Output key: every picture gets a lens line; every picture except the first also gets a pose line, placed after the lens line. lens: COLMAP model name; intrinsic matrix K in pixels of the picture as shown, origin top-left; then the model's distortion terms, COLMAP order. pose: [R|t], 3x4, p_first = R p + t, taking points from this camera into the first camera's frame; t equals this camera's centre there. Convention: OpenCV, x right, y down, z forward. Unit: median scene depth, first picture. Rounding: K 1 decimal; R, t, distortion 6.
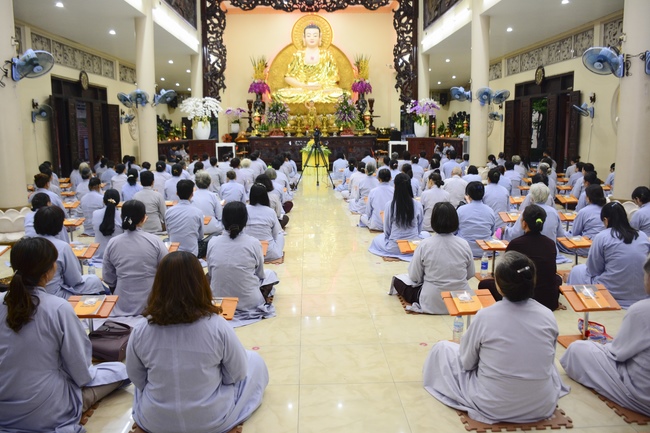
lens RADIAL K [[543.1, 0, 325.6], [0, 543.1, 219.5], [0, 0, 1]] dist [-0.028917, 0.013172]
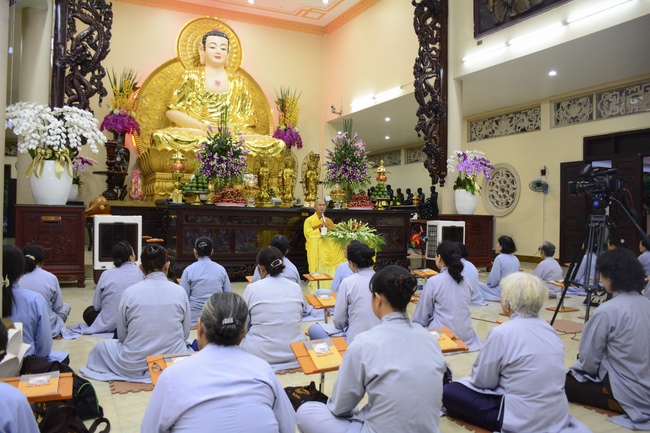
lens RADIAL K [[543.1, 0, 323.2], [0, 543.1, 213.1], [0, 0, 1]] dist [-0.028917, 0.013172]
pose [[0.910800, 0.027471, 0.411932, -0.202465], [0.042374, 0.986294, -0.159465, -0.067043], [-0.410667, 0.162696, 0.897153, 0.540548]]
